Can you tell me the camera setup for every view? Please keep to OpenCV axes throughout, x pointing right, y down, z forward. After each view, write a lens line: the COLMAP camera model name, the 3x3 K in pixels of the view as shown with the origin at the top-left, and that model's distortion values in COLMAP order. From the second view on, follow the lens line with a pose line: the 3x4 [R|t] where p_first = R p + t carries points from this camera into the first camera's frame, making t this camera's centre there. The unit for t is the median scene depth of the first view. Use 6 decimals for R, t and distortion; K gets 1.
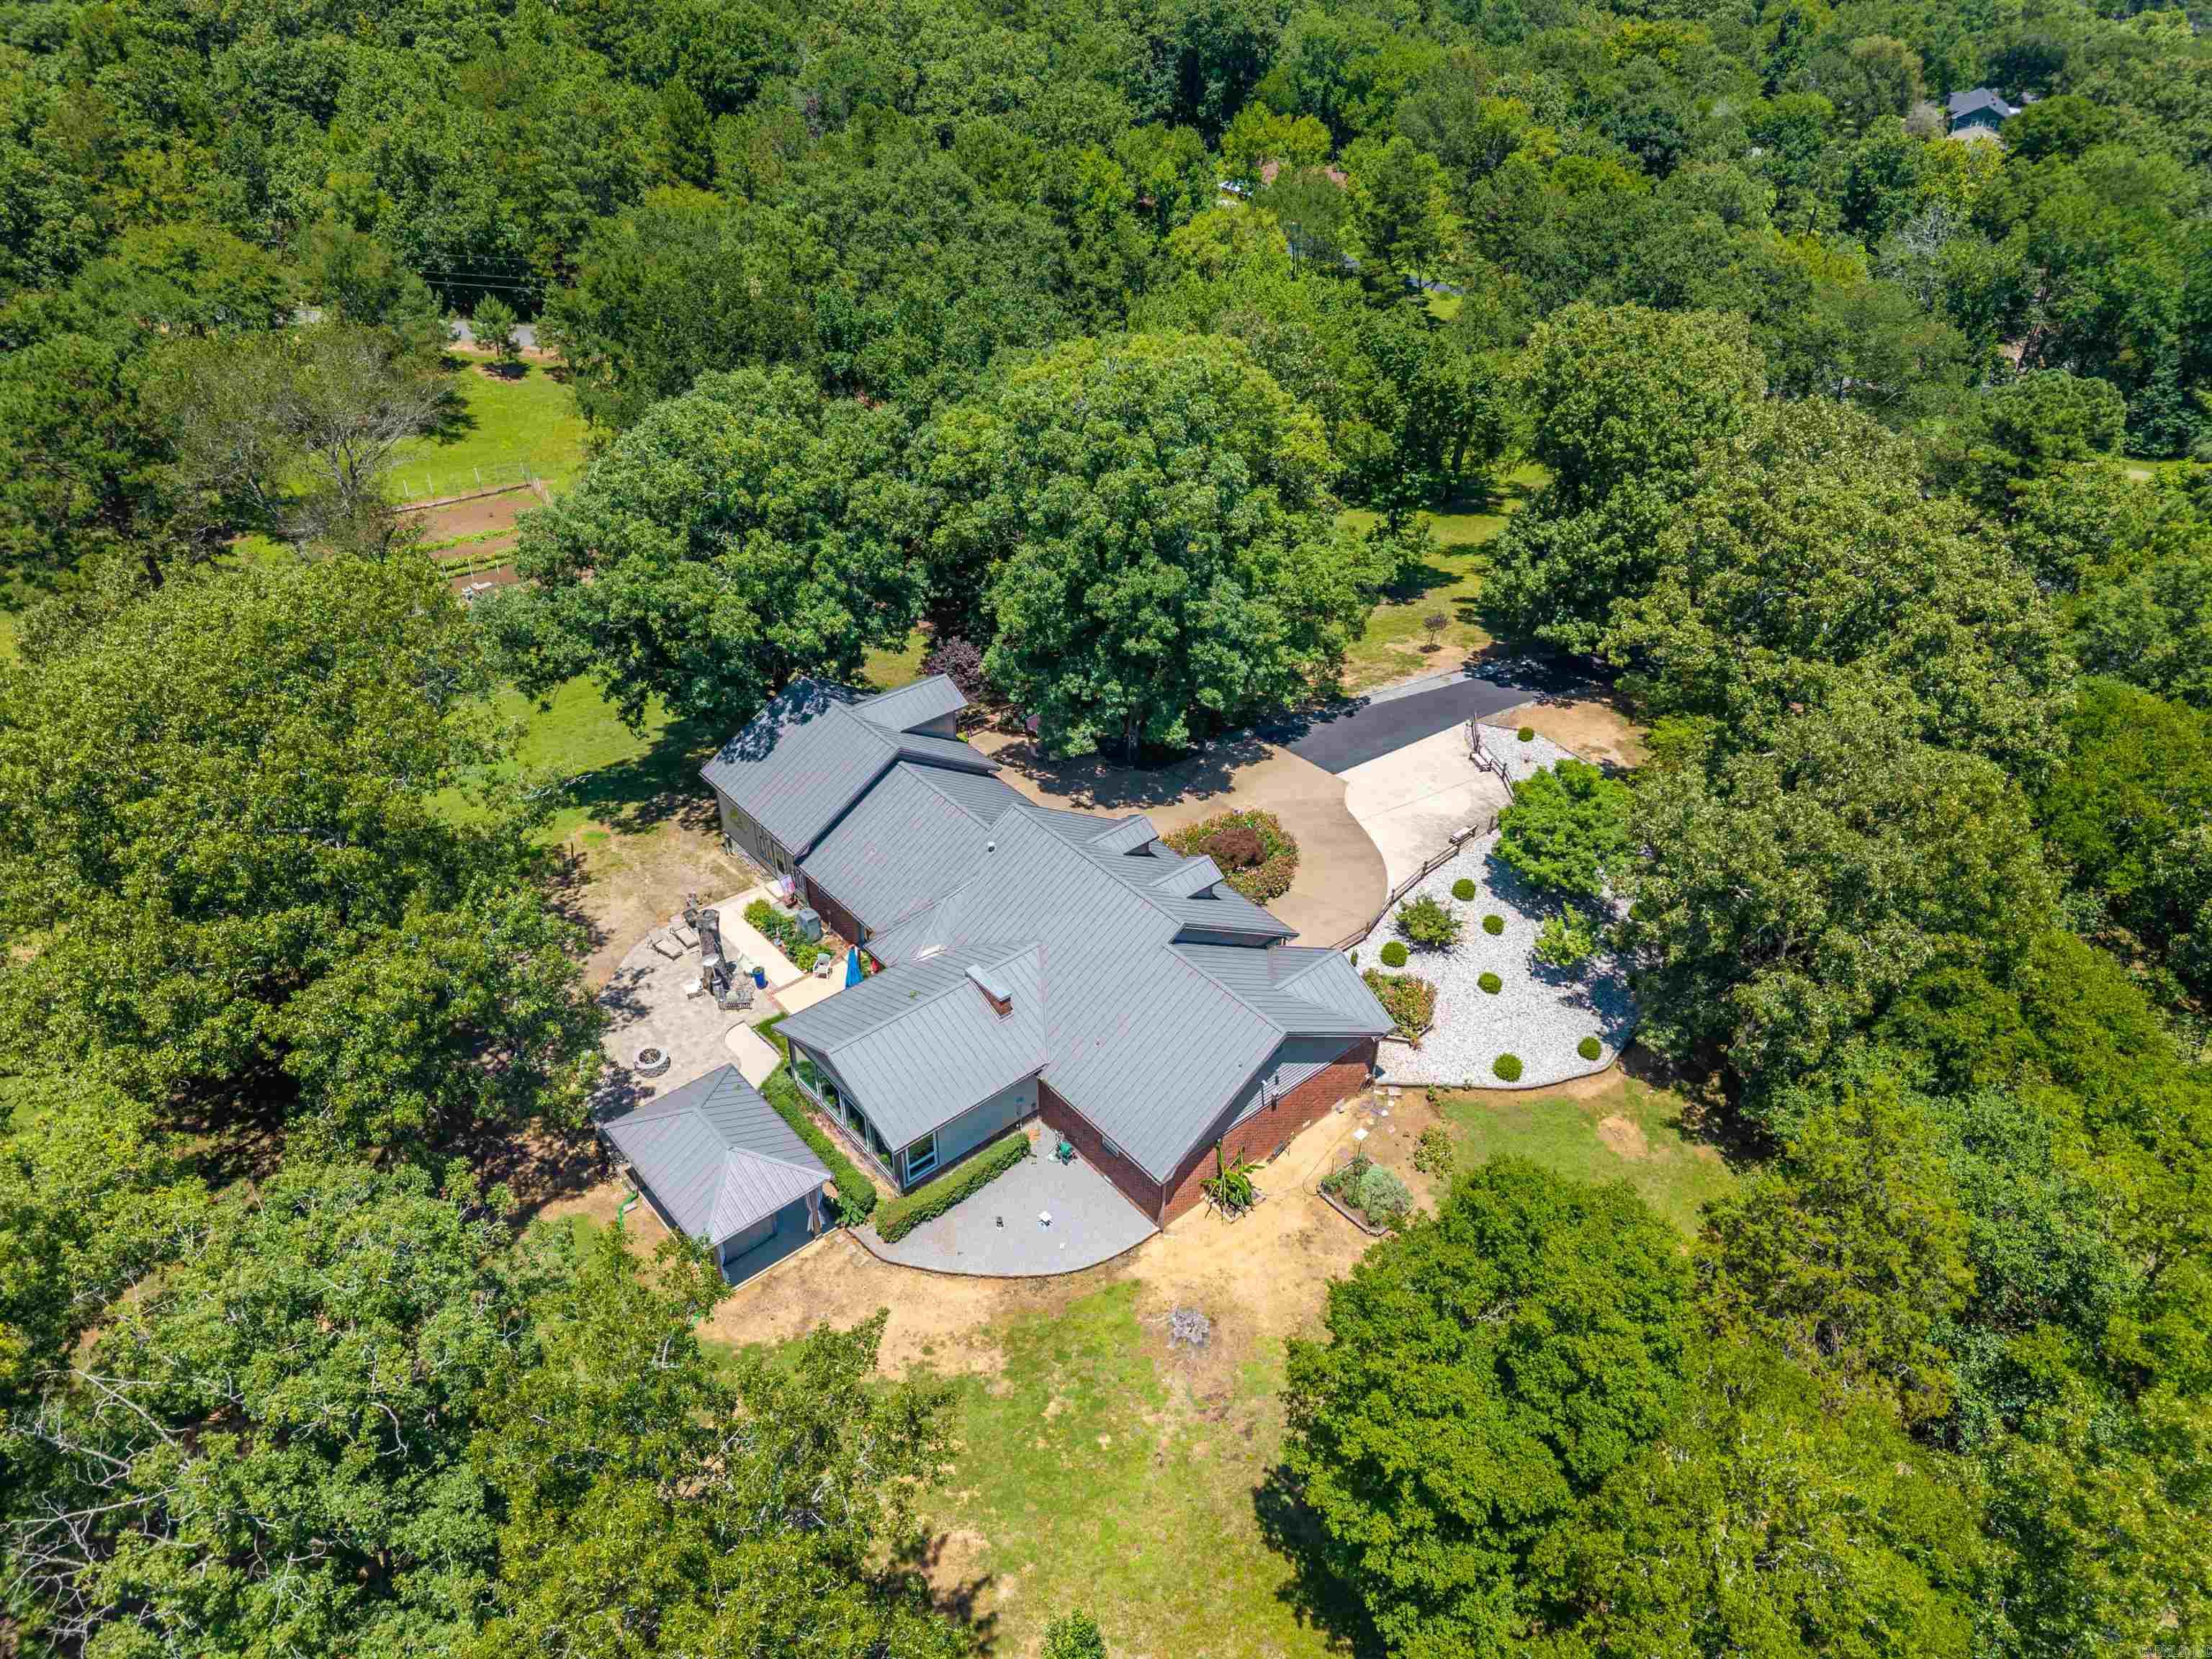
lens RADIAL K [[1403.9, 0, 1106.0], [0, 1403.9, 829.5], [0, 0, 1]] dist [-0.002362, -0.001345]
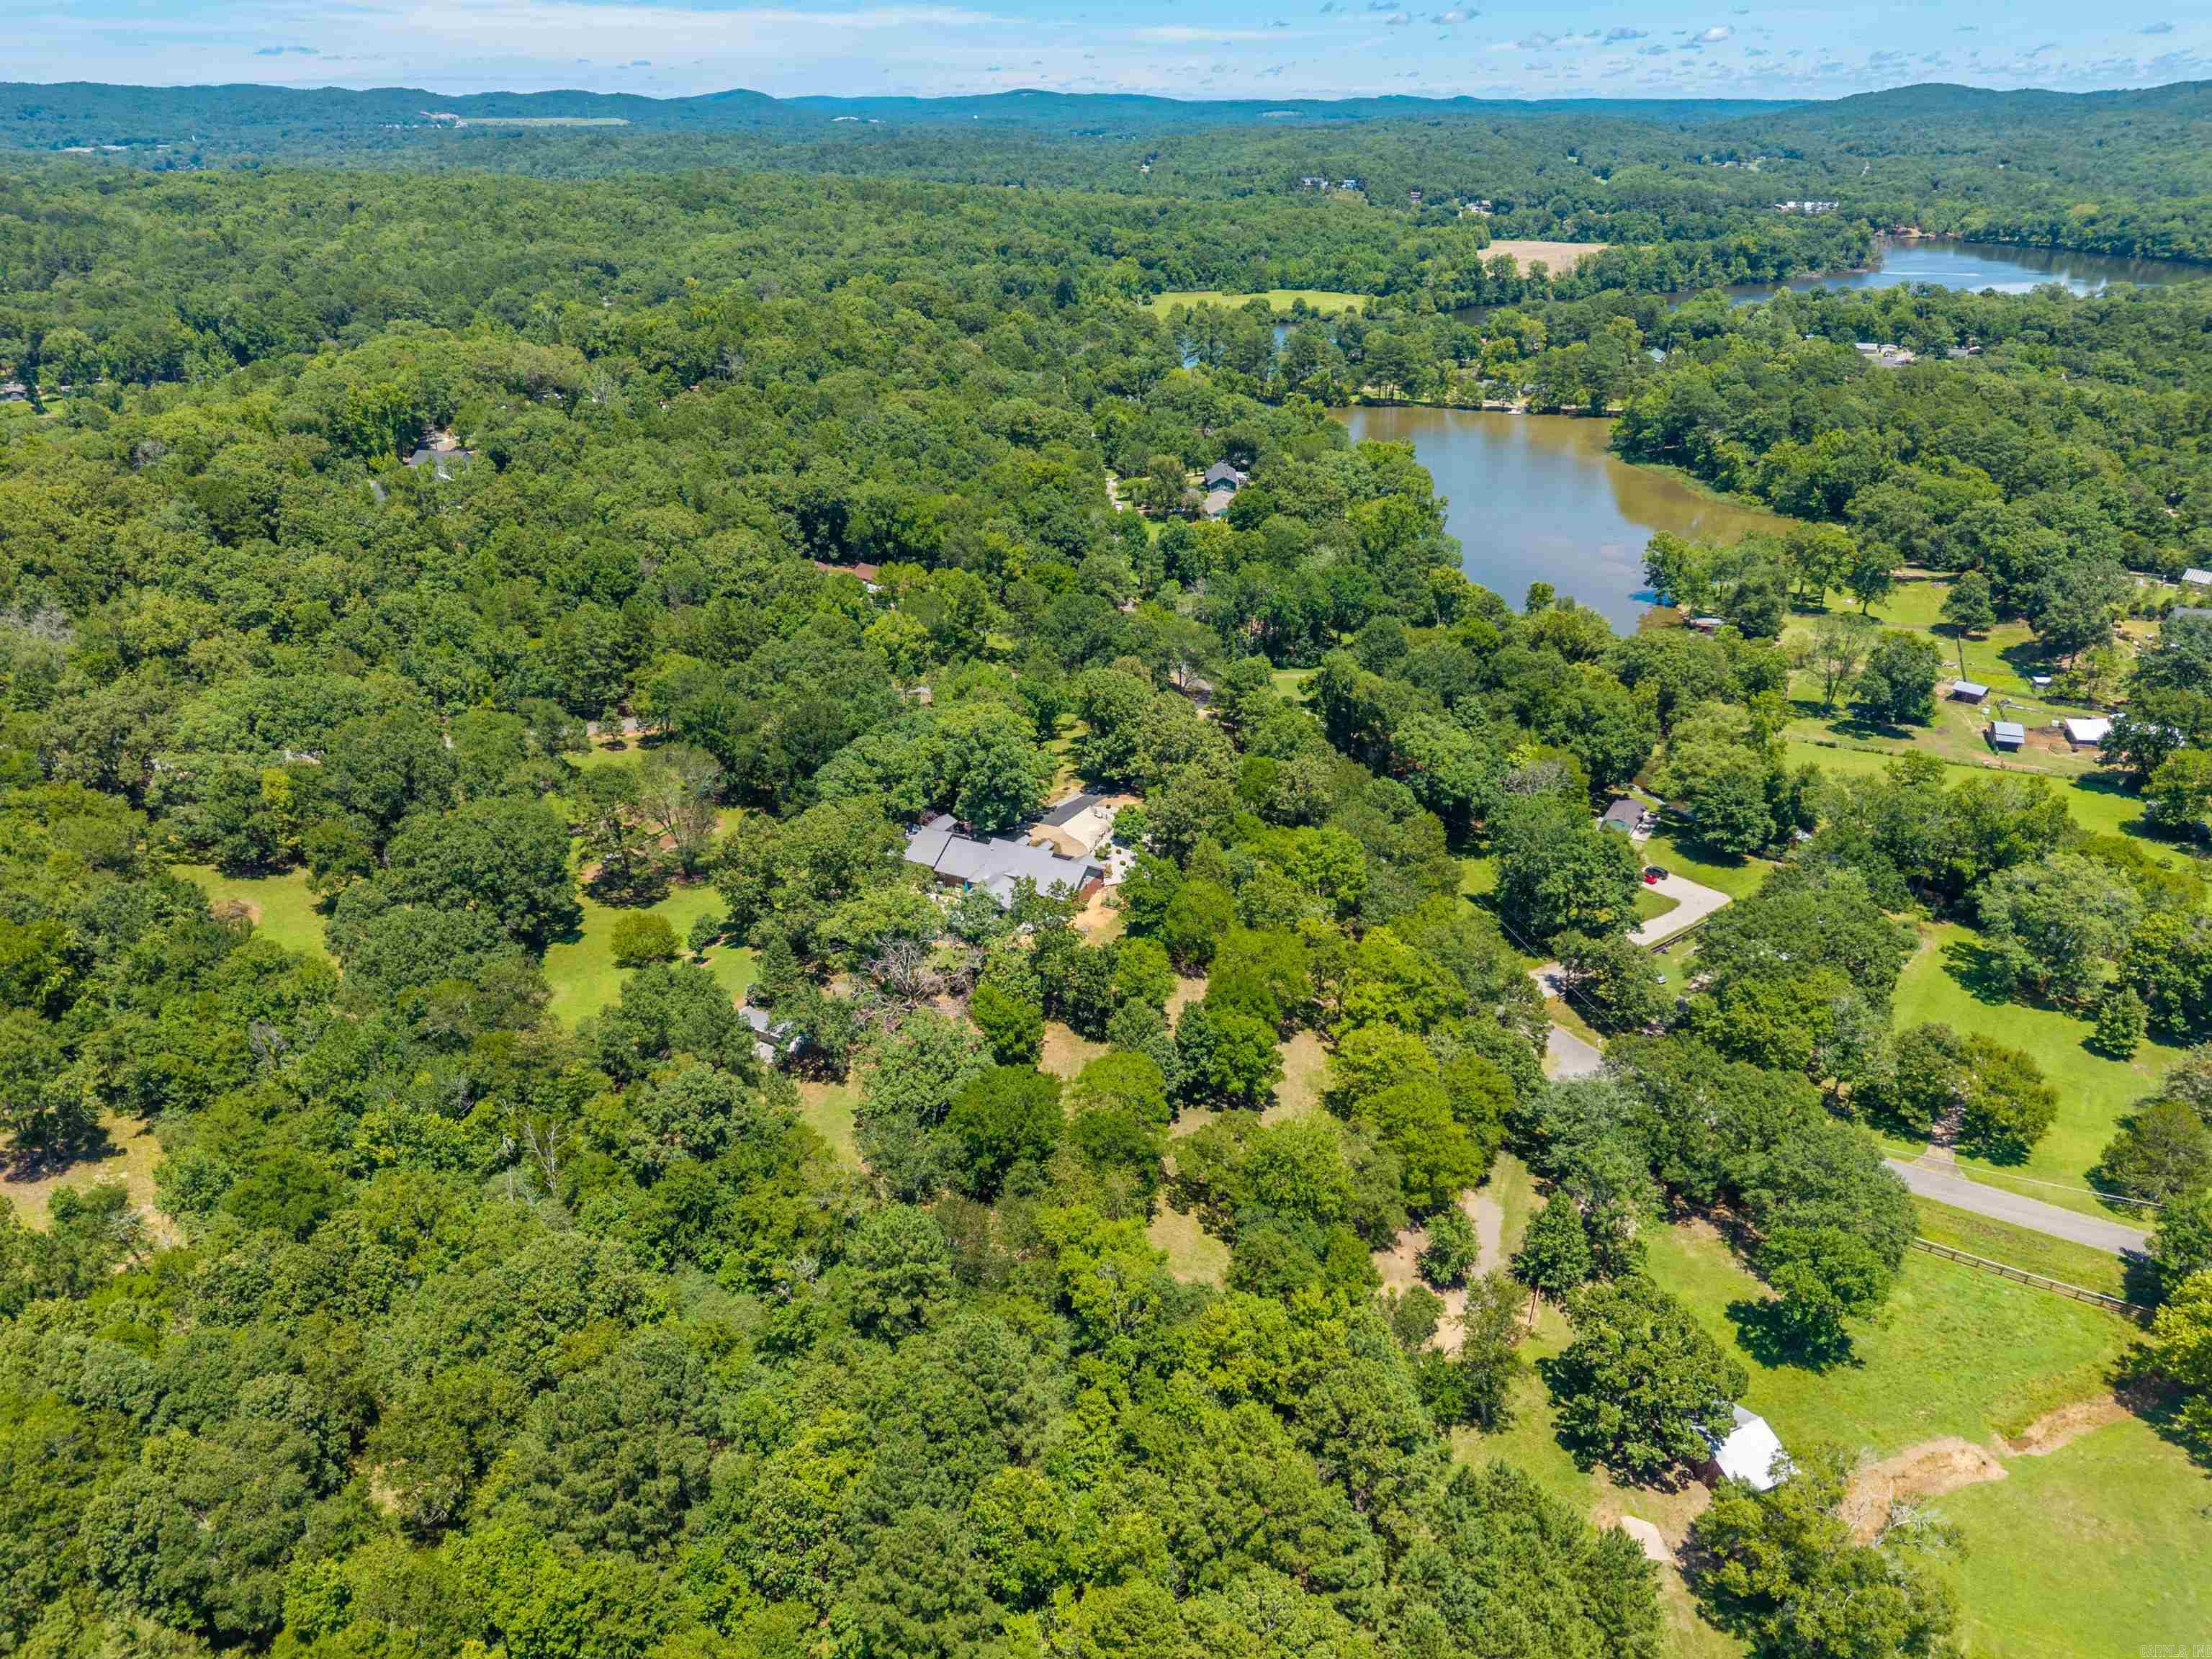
lens RADIAL K [[1403.9, 0, 1106.0], [0, 1403.9, 829.5], [0, 0, 1]] dist [-0.002362, -0.001345]
pose [[0.916485, -0.183547, 0.355480, -0.865543], [0.238640, 0.963971, -0.117520, 0.364492], [-0.321102, 0.192537, 0.927266, -1.974061]]
